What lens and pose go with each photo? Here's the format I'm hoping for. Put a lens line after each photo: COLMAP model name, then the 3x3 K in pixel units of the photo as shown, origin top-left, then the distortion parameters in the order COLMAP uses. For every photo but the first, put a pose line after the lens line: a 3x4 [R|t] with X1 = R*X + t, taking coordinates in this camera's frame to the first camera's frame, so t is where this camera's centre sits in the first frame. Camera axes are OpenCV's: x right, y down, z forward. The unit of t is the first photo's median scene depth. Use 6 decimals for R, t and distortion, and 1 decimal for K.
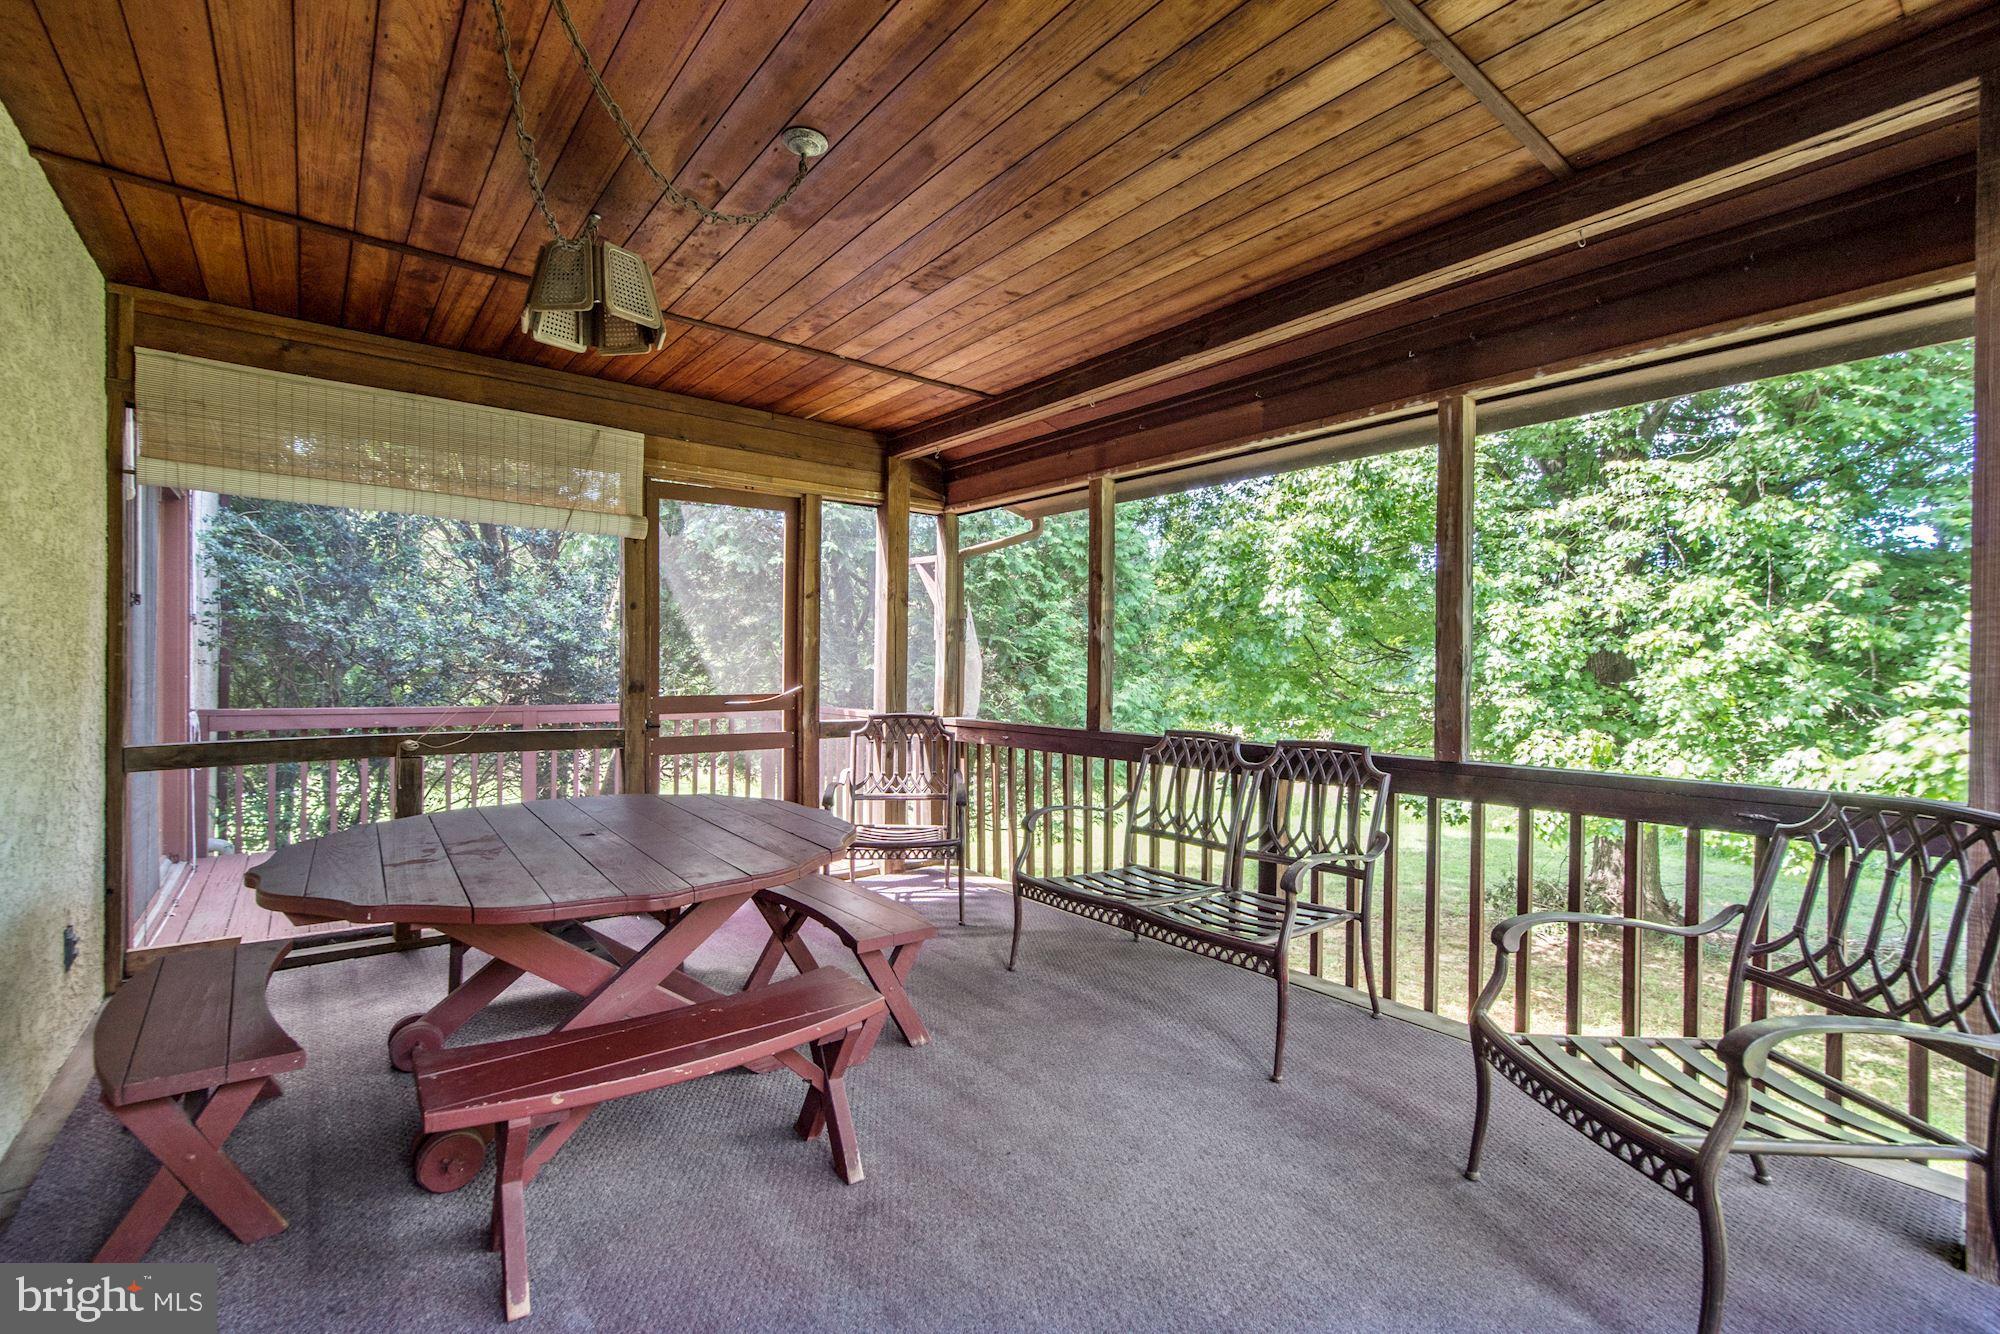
lens RADIAL K [[872.4, 0, 992.7], [0, 872.4, 670.6], [0, 0, 1]] dist [-0.023672, 0.008033]
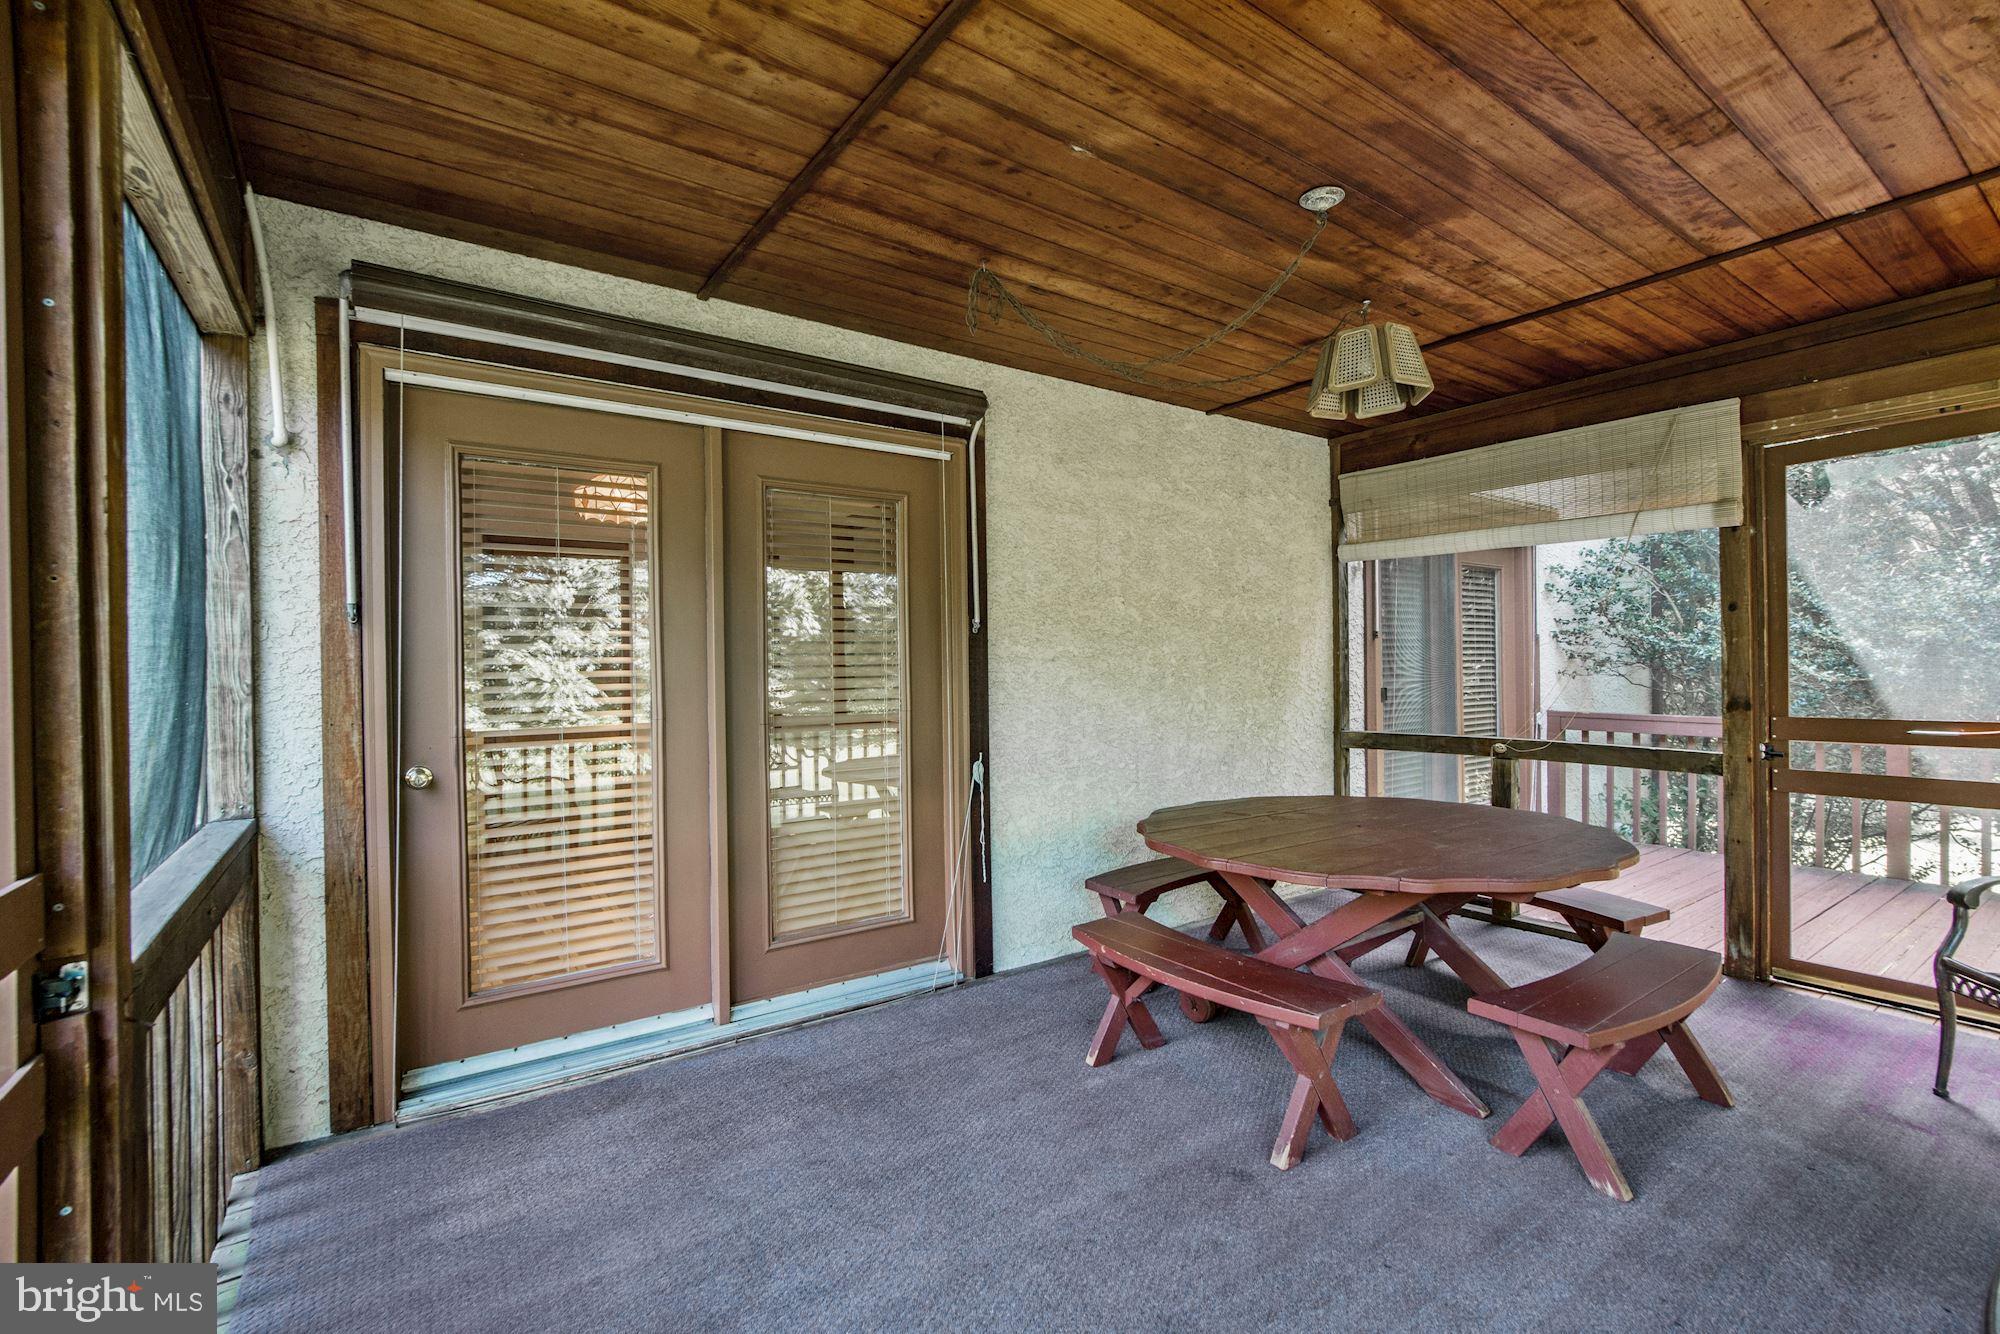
lens RADIAL K [[872.4, 0, 992.7], [0, 872.4, 670.6], [0, 0, 1]] dist [-0.023672, 0.008033]
pose [[-0.063545, -0.004011, -0.997971, 0.518731], [0.004891, 0.999979, -0.004330, -0.015055], [0.997967, -0.005156, -0.063524, 0.392016]]
